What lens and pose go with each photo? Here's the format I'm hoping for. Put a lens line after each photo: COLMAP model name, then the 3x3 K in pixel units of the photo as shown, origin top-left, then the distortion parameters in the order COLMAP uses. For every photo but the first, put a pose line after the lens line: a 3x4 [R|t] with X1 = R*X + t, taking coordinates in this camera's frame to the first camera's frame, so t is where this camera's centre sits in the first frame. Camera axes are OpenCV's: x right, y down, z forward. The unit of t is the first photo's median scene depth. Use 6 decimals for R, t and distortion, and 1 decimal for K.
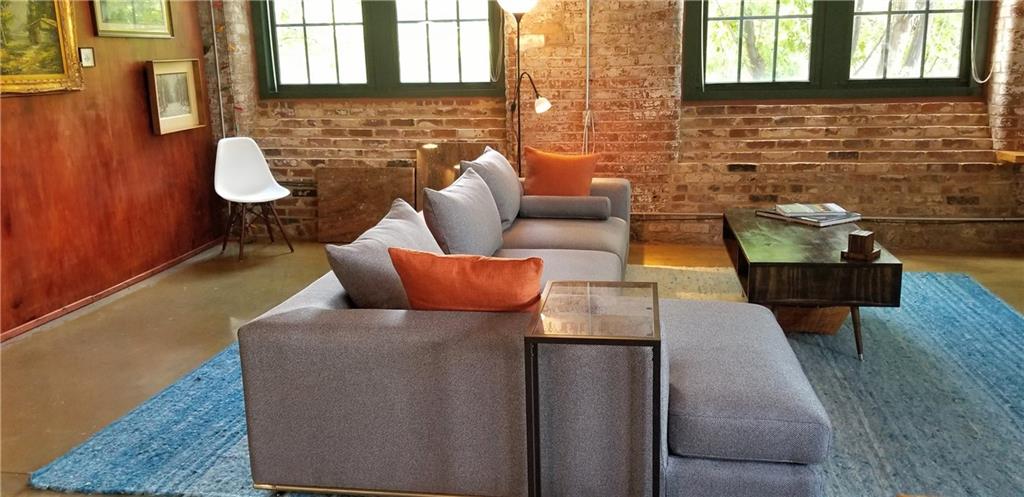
lens RADIAL K [[796.9, 0, 511.5], [0, 796.9, 248.8], [0, 0, 1]] dist [0.086045, -0.140216]
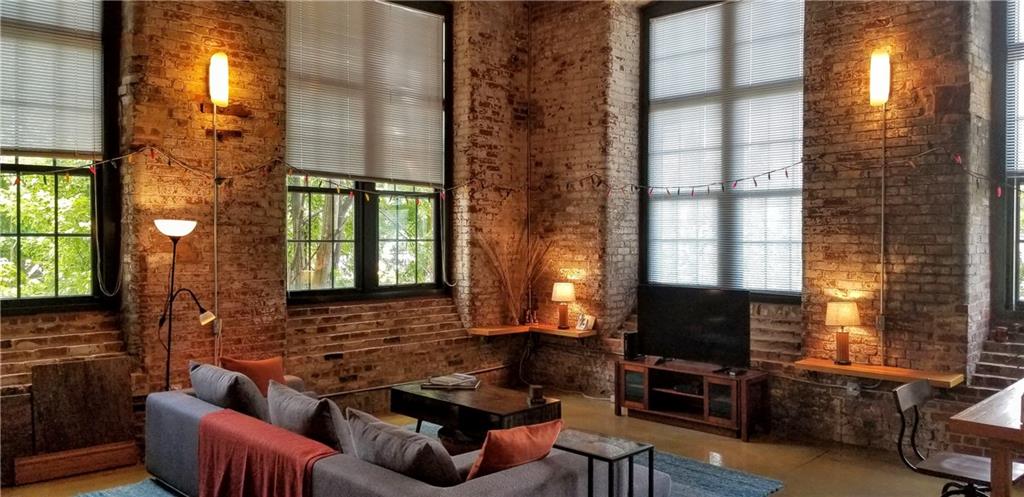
lens RADIAL K [[796.9, 0, 518.9], [0, 796.9, 242.8], [0, 0, 1]] dist [0.086045, -0.140216]
pose [[0.571295, 0.014139, 0.820623, -0.607951], [0.165934, 0.977214, -0.132356, -0.061986], [-0.803796, 0.211784, 0.555931, 0.020856]]
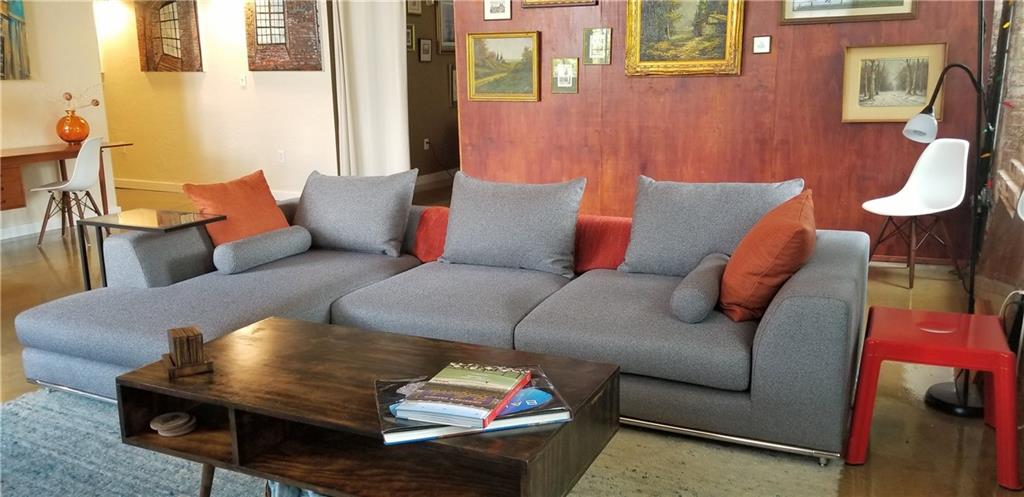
lens RADIAL K [[796.9, 0, 513.4], [0, 796.9, 248.0], [0, 0, 1]] dist [0.086045, -0.140216]
pose [[-0.279253, 0.239454, -0.929882, 0.603254], [-0.193052, 0.934632, 0.298653, -0.210866], [0.940611, 0.262915, -0.214771, 0.866995]]
